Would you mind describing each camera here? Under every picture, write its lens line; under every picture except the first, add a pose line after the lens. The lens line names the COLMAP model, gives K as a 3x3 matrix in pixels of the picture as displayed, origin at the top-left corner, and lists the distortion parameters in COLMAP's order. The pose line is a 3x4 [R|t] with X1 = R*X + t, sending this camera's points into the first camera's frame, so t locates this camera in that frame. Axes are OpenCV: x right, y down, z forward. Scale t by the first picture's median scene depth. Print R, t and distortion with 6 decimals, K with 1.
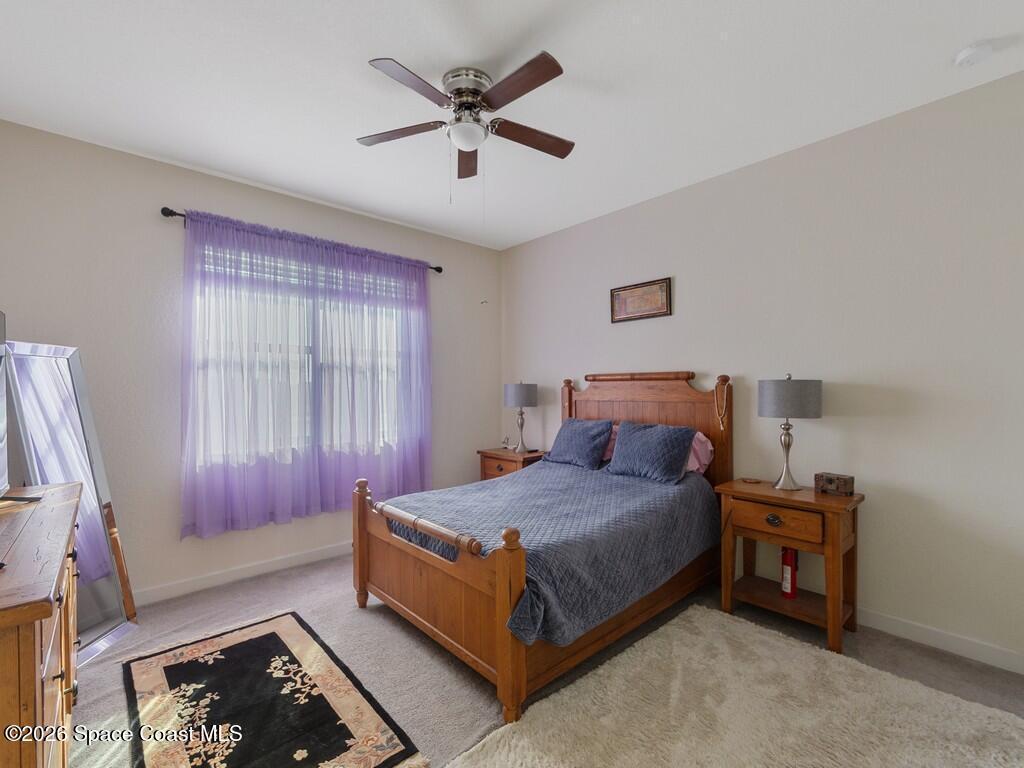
lens RADIAL K [[452.0, 0, 502.6], [0, 452.0, 386.1], [0, 0, 1]] dist [0.002686, 0.000047]
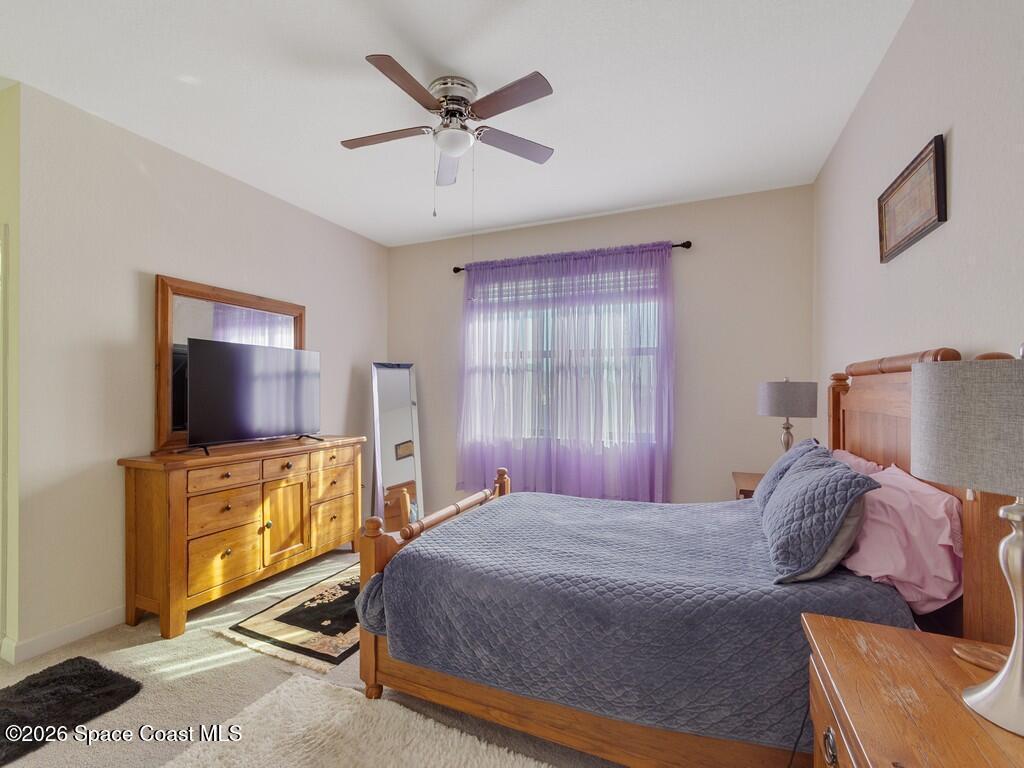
lens RADIAL K [[452.0, 0, 505.4], [0, 452.0, 387.3], [0, 0, 1]] dist [0.002686, 0.000047]
pose [[0.426892, 0.000435, -0.904302, 0.580474], [-0.003702, 0.999992, -0.001267, 0.006227], [0.904295, 0.003889, 0.426890, 0.429943]]
